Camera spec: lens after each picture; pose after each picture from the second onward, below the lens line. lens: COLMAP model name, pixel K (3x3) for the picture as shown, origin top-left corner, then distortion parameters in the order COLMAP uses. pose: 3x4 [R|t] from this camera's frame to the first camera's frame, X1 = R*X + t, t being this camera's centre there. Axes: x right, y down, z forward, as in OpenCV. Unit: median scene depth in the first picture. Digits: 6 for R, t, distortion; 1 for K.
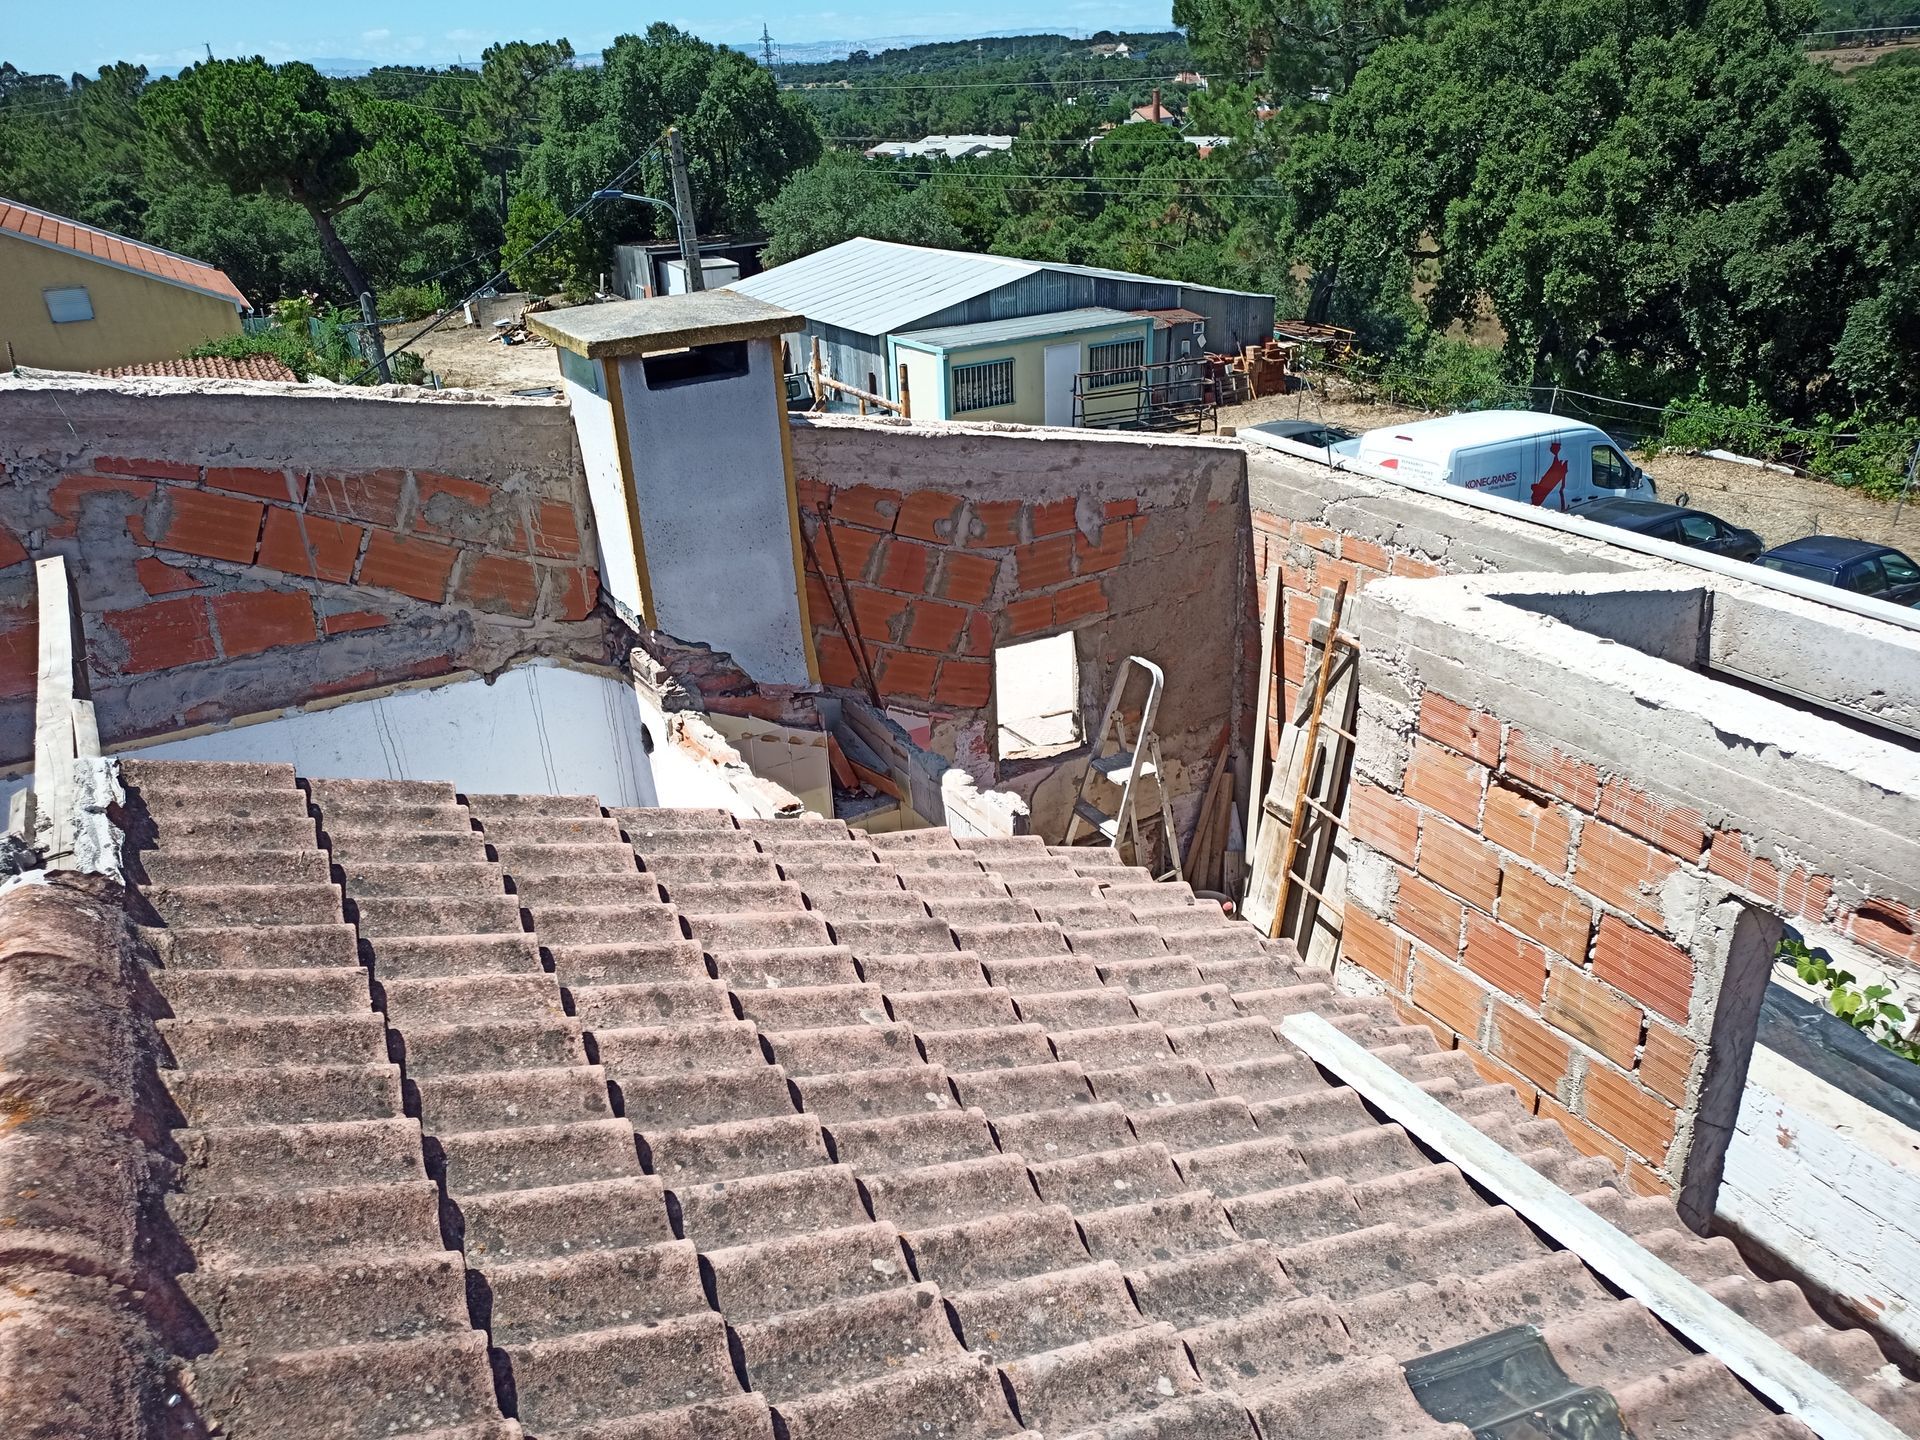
lens RADIAL K [[1435.1, 0, 953.5], [0, 1435.1, 721.6], [0, 0, 1]] dist [0.065658, -0.068693]
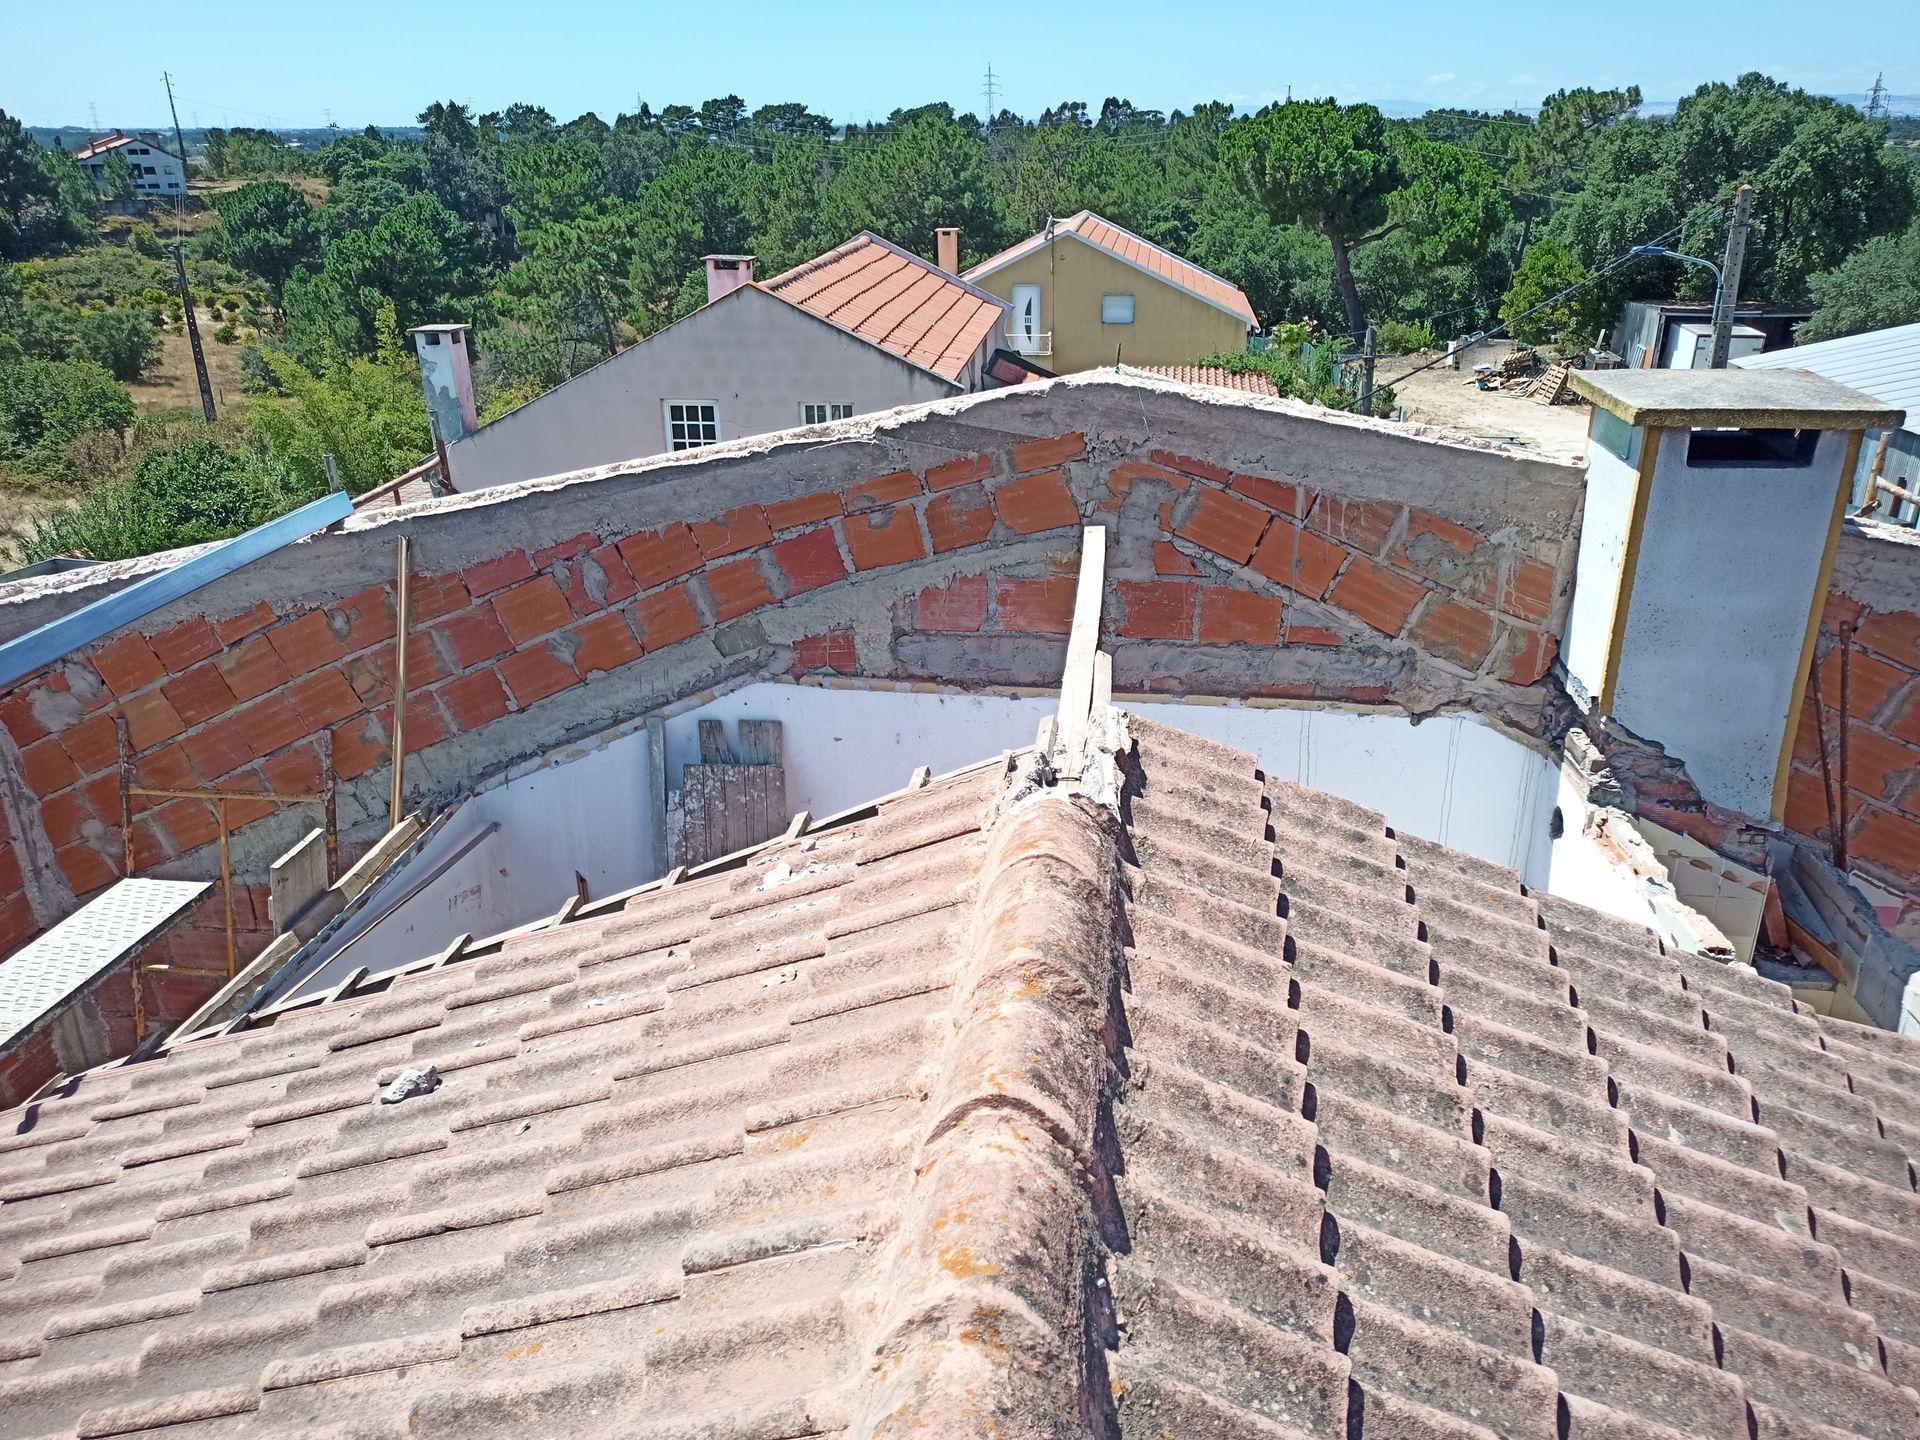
lens RADIAL K [[1435.1, 0, 953.5], [0, 1435.1, 721.6], [0, 0, 1]] dist [0.065658, -0.068693]
pose [[0.799135, 0.262551, -0.540786, -0.041977], [-0.276396, 0.959333, 0.057315, 0.003756], [0.533842, 0.103669, 0.839205, -0.017952]]
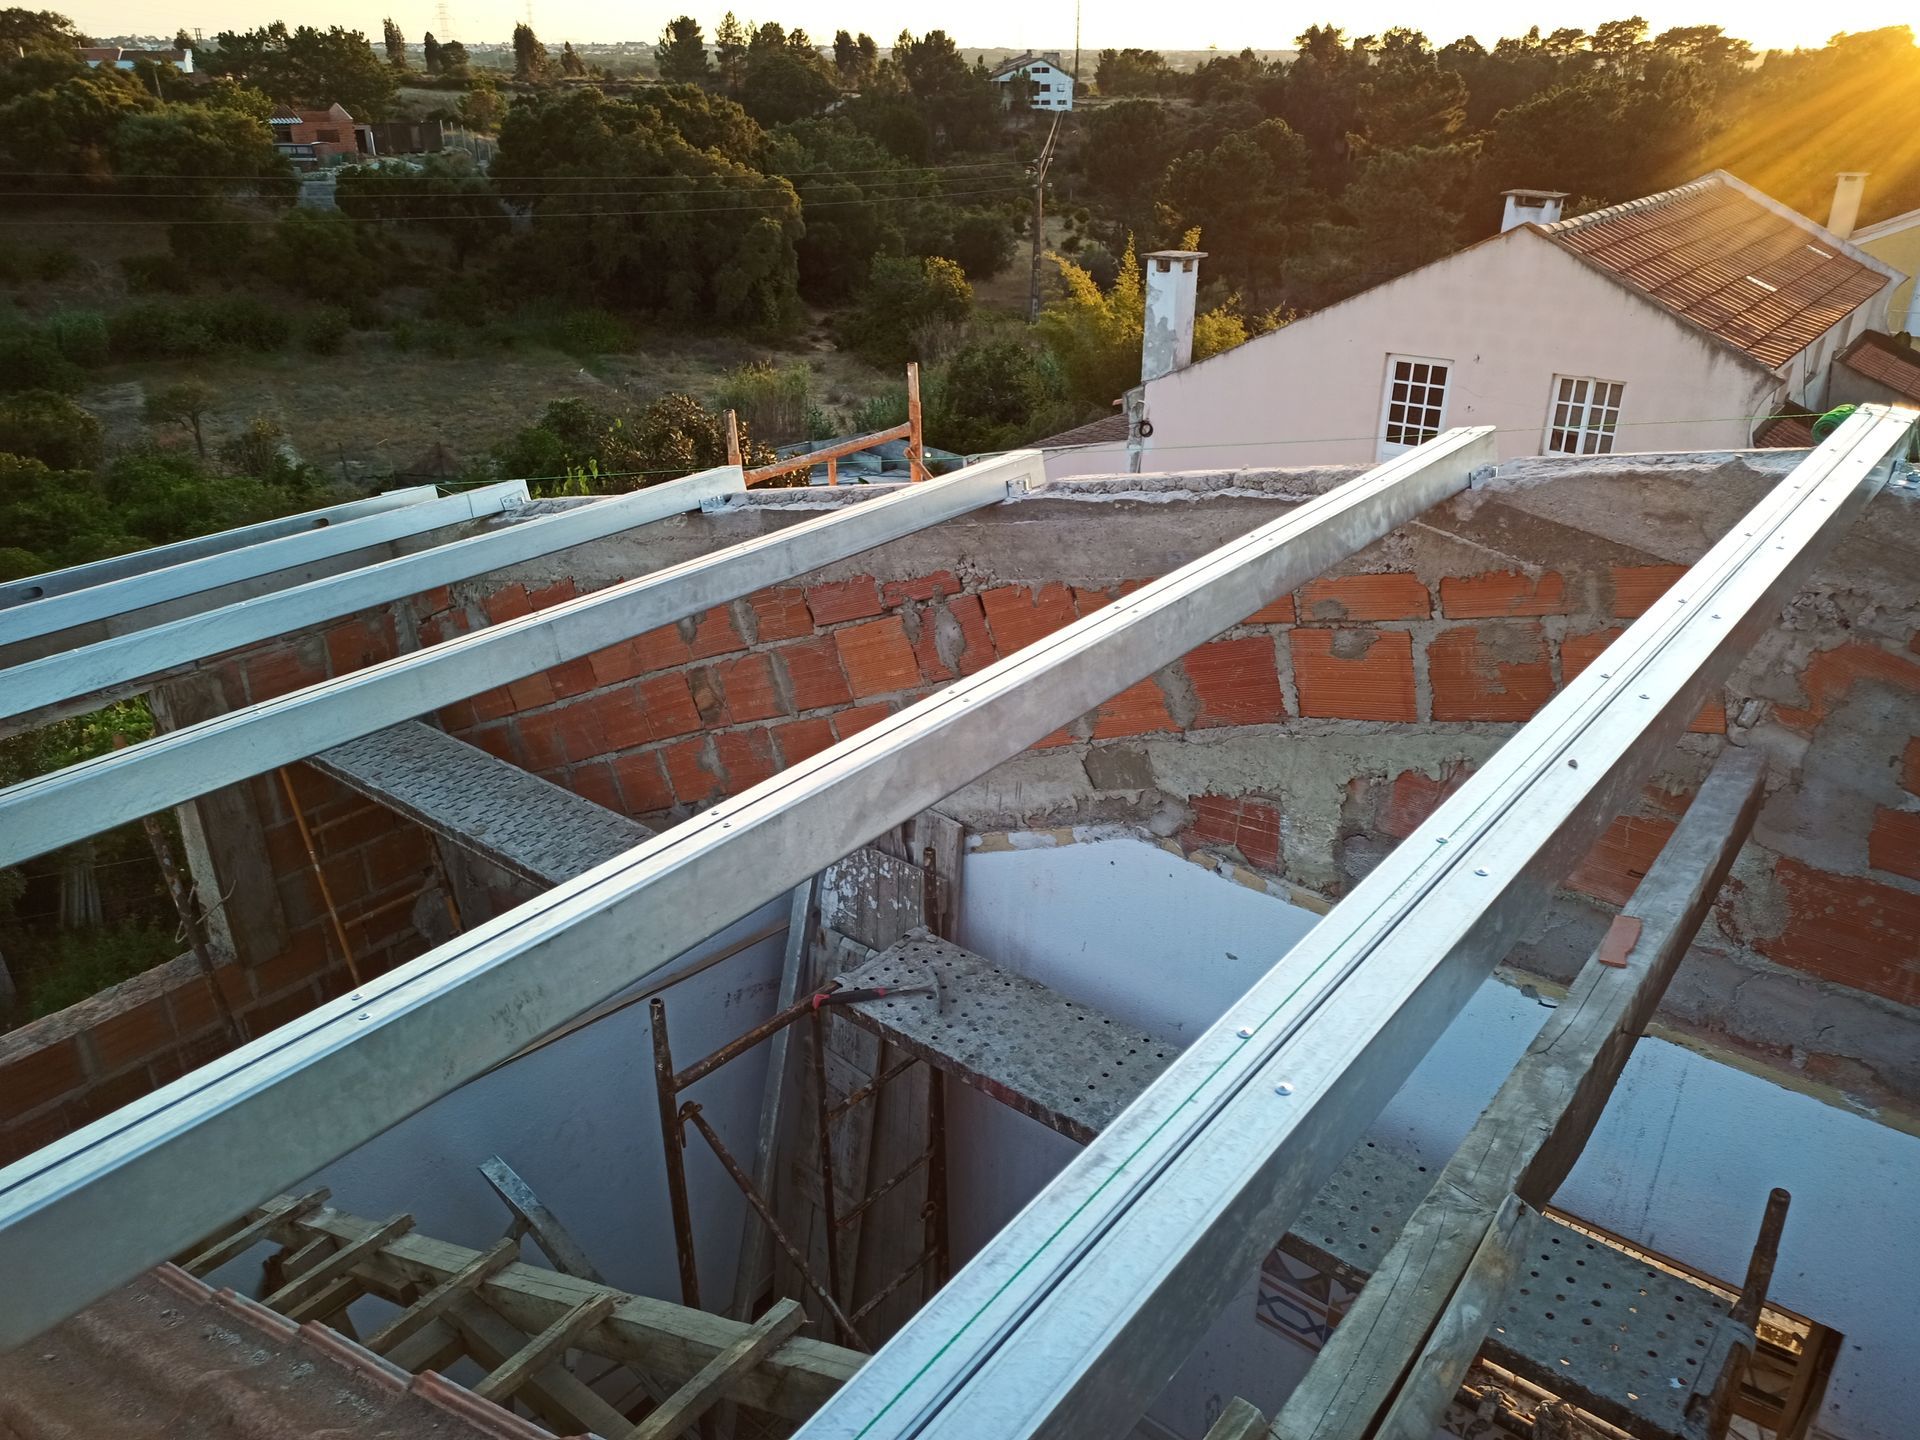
lens RADIAL K [[1435.1, 0, 953.5], [0, 1435.1, 721.6], [0, 0, 1]] dist [0.065658, -0.068693]
pose [[0.377151, 0.431075, -0.819714, -0.255681], [-0.410434, 0.871213, 0.269317, -0.146693], [0.830241, 0.234865, 0.505507, 0.418407]]
